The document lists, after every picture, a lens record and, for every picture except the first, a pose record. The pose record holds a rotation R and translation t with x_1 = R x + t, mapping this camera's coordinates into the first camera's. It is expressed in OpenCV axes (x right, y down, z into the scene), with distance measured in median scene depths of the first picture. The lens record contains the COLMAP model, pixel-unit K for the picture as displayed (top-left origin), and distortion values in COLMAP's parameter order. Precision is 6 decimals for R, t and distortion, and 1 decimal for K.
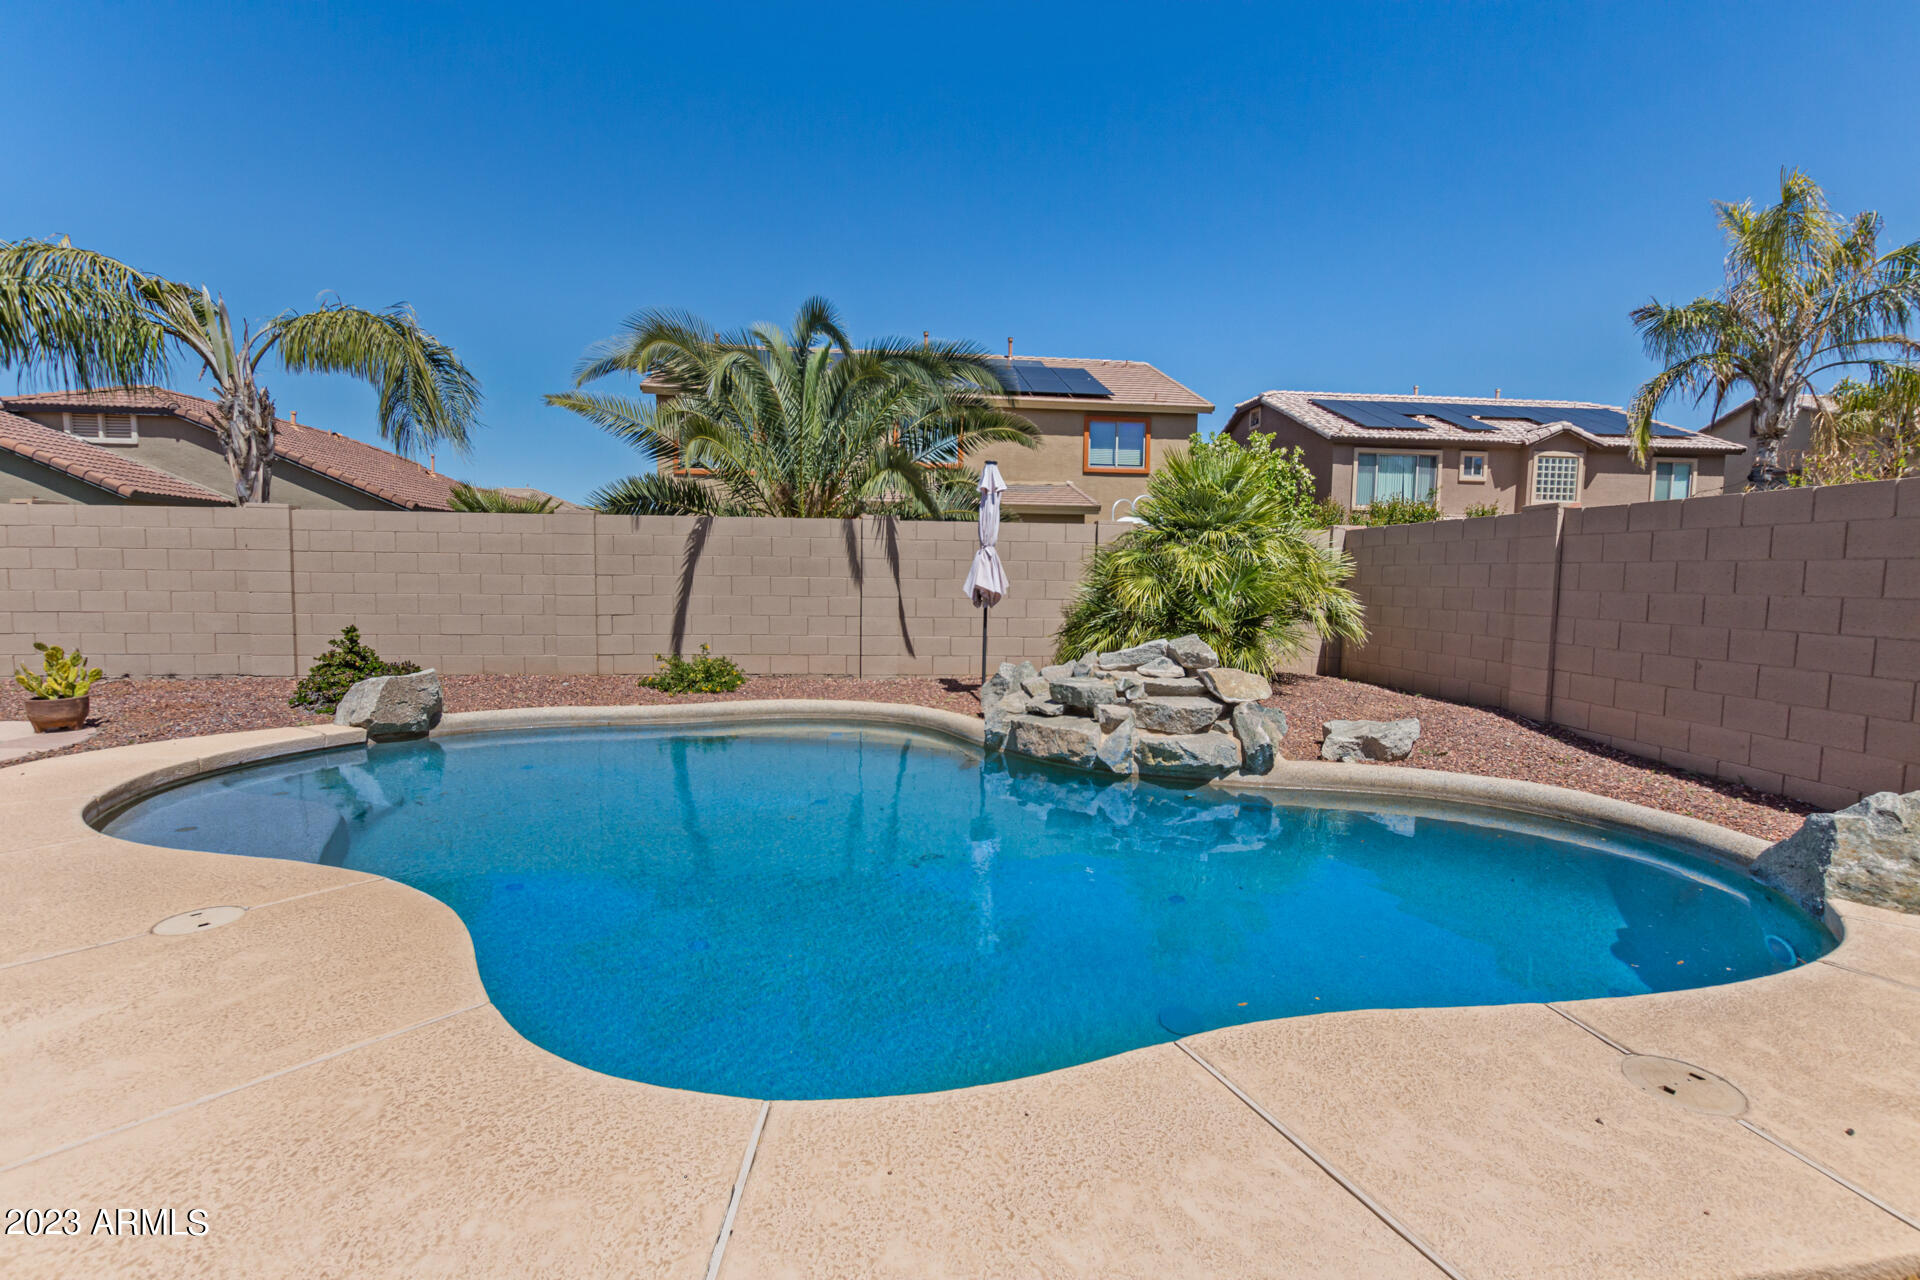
lens RADIAL K [[879.9, 0, 955.5], [0, 879.9, 636.3], [0, 0, 1]] dist [0.003153, -0.000686]
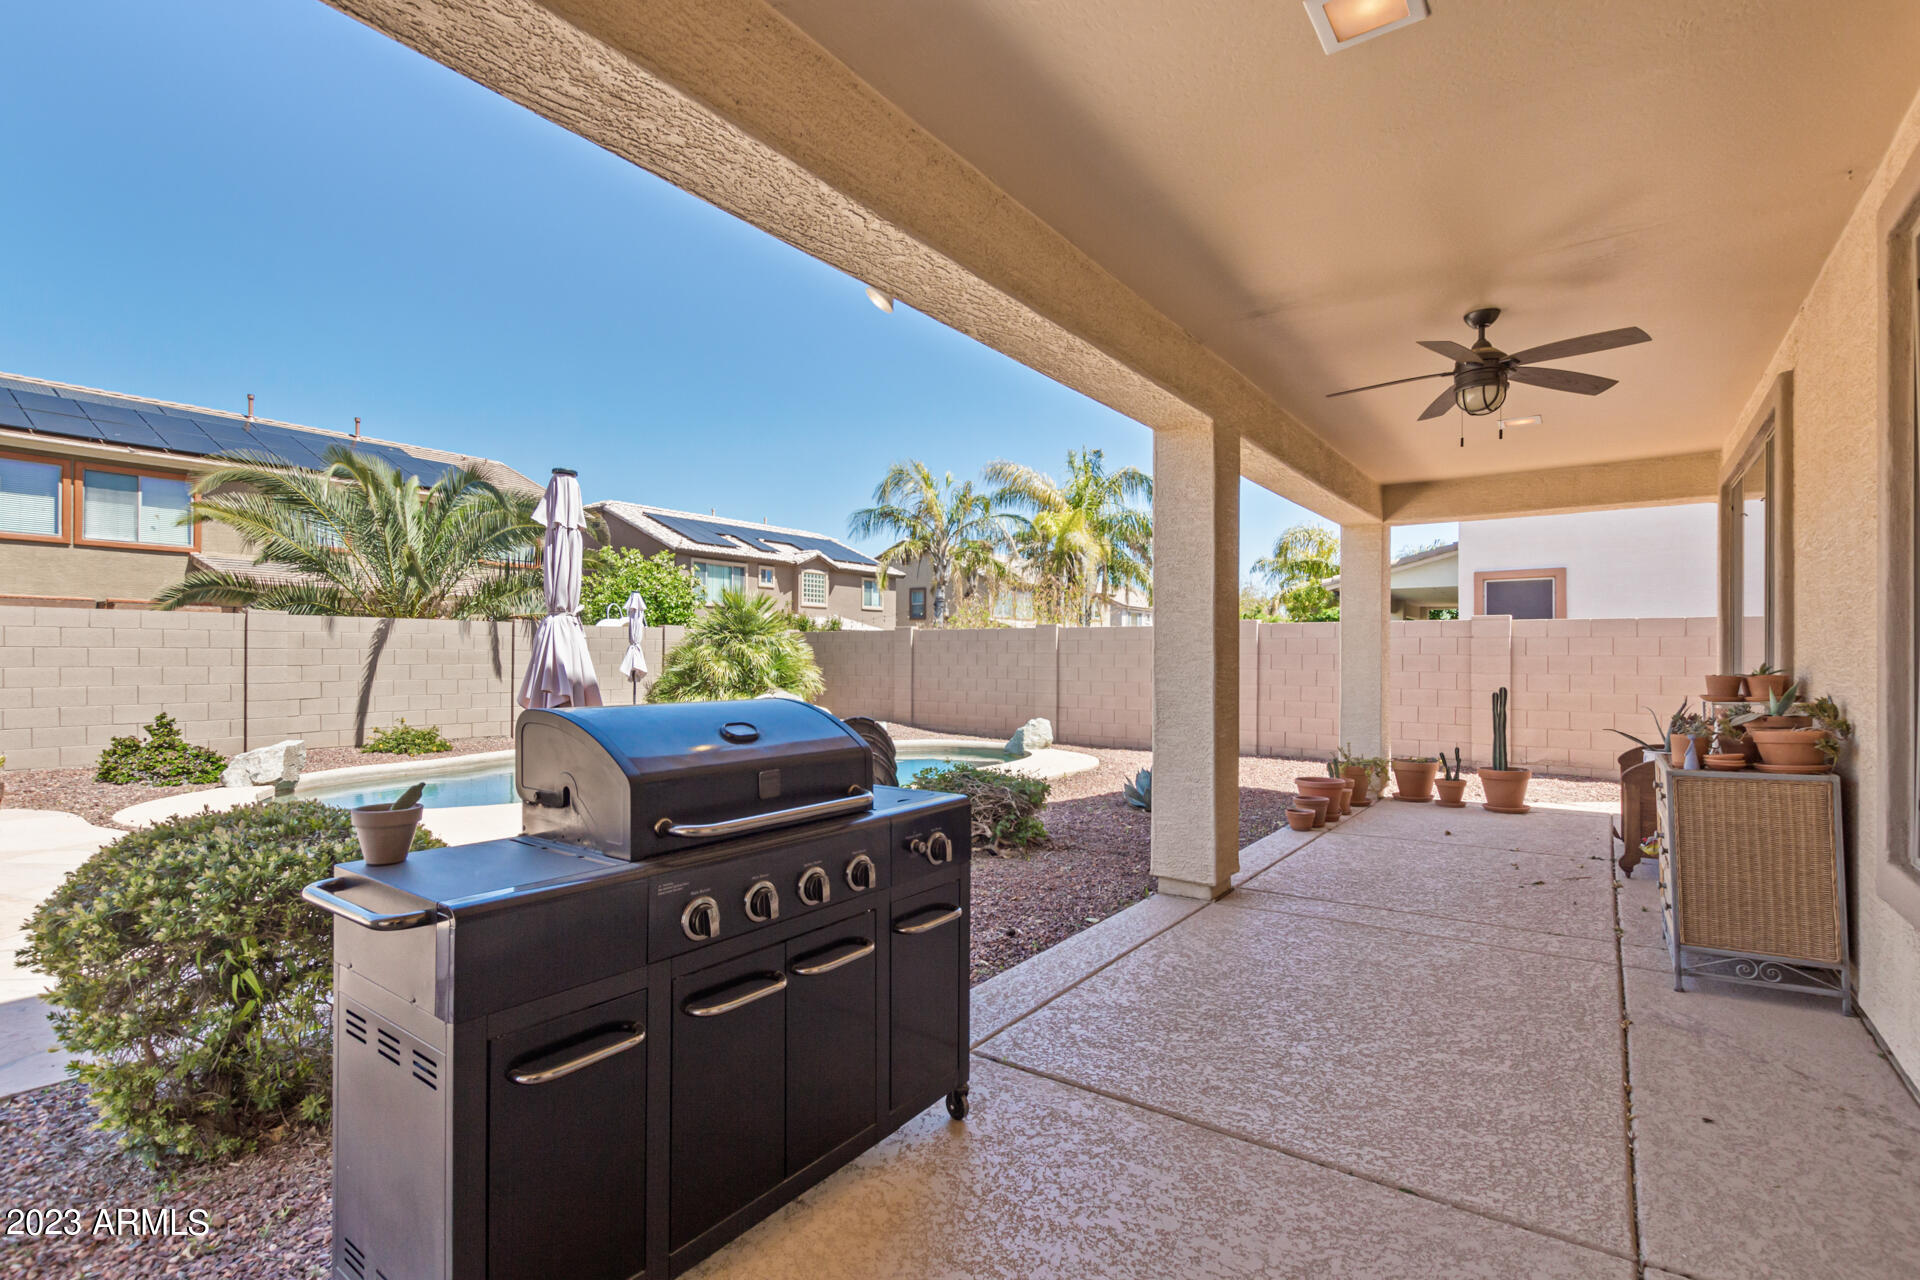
lens RADIAL K [[879.9, 0, 968.1], [0, 879.9, 645.5], [0, 0, 1]] dist [0.003153, -0.000686]
pose [[0.667579, -0.001212, 0.744538, -0.707284], [0.057230, 0.997124, -0.049692, 0.014581], [-0.742336, 0.075783, 0.665728, -0.481784]]
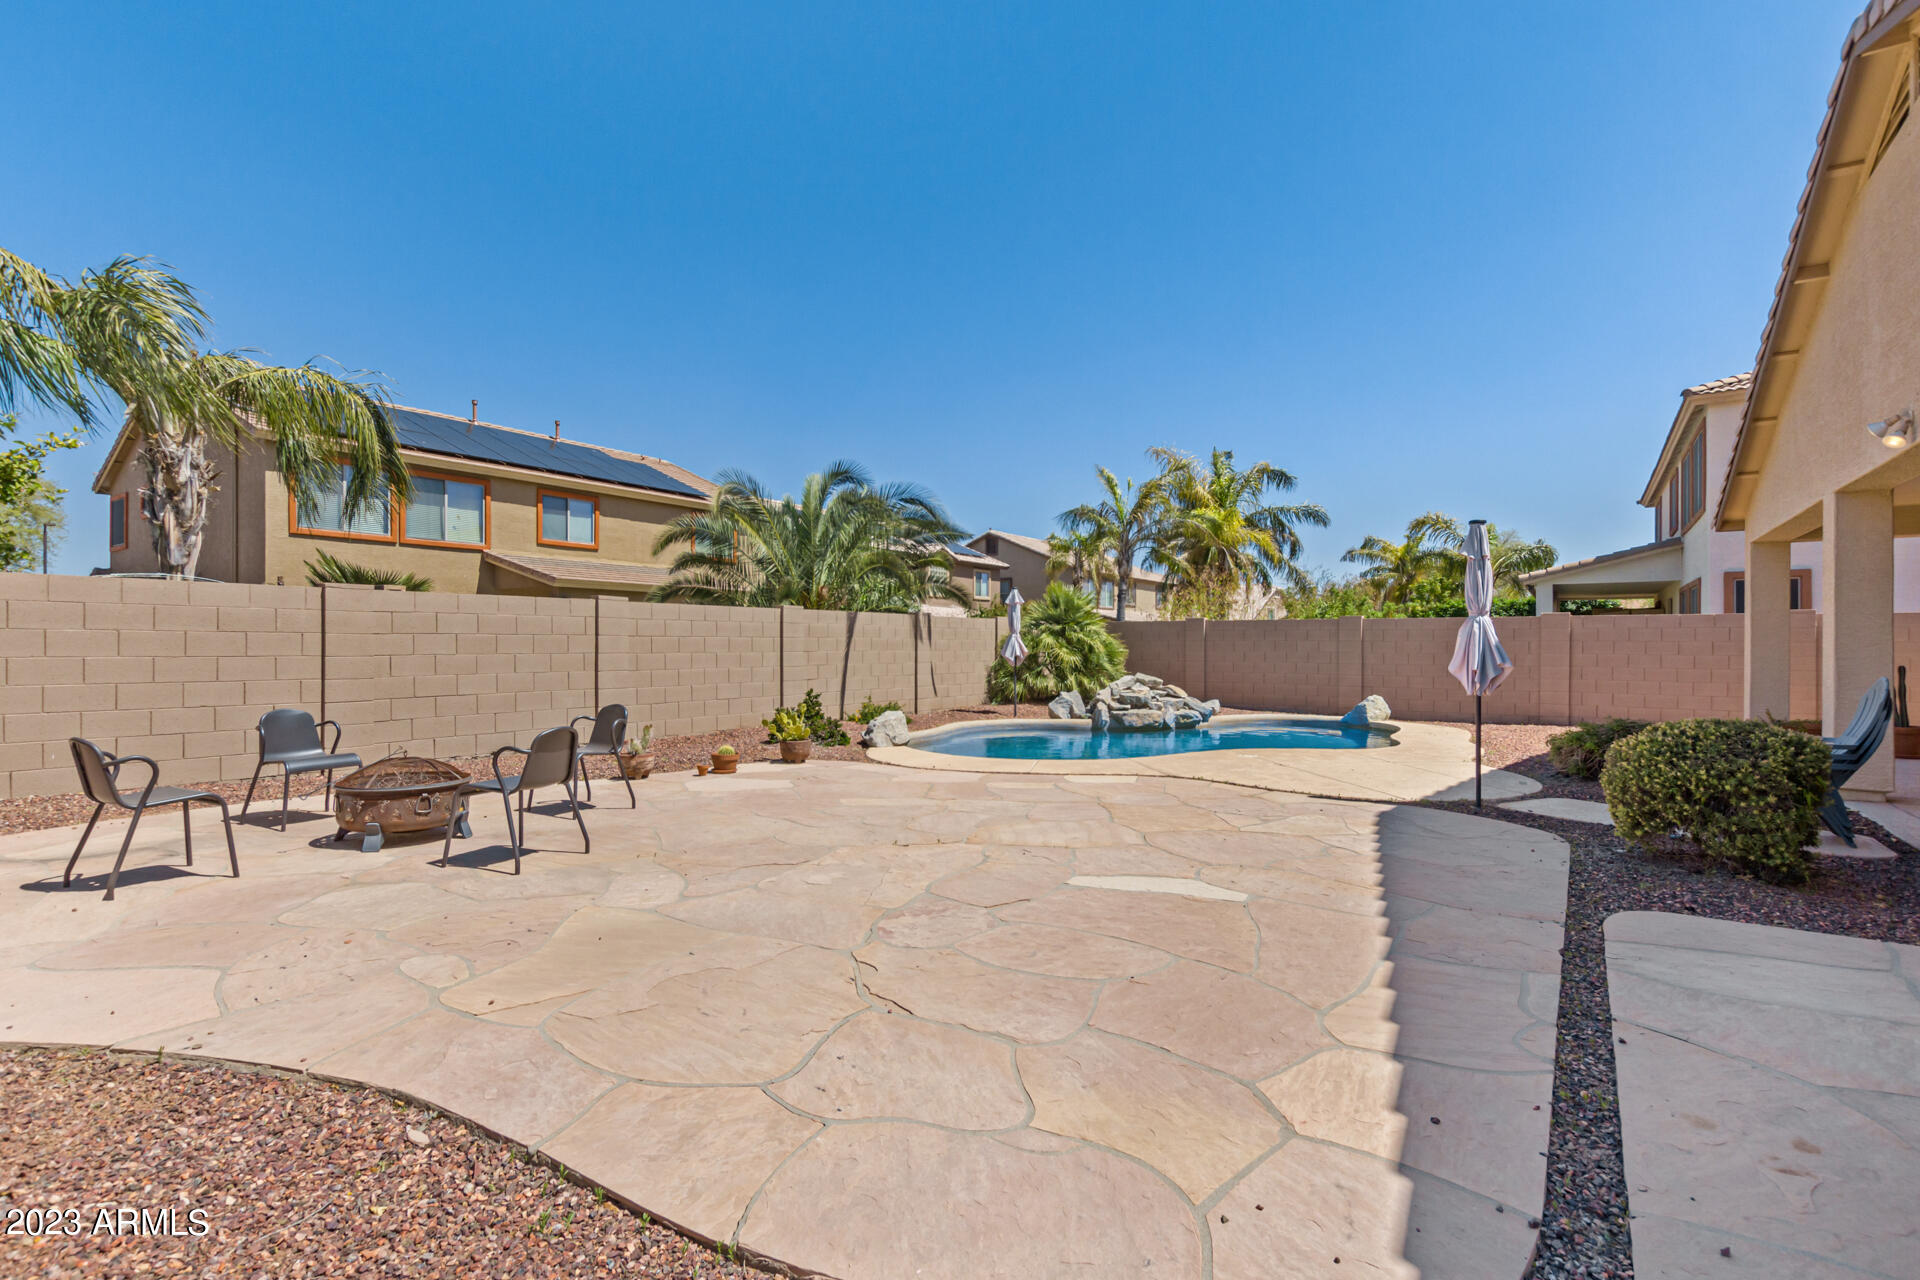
lens RADIAL K [[879.9, 0, 964.8], [0, 879.9, 646.5], [0, 0, 1]] dist [0.003153, -0.000686]
pose [[0.651614, -0.013973, 0.758422, -1.366139], [0.059457, 0.997695, -0.032702, -0.017414], [-0.756217, 0.066403, 0.650943, -0.126381]]
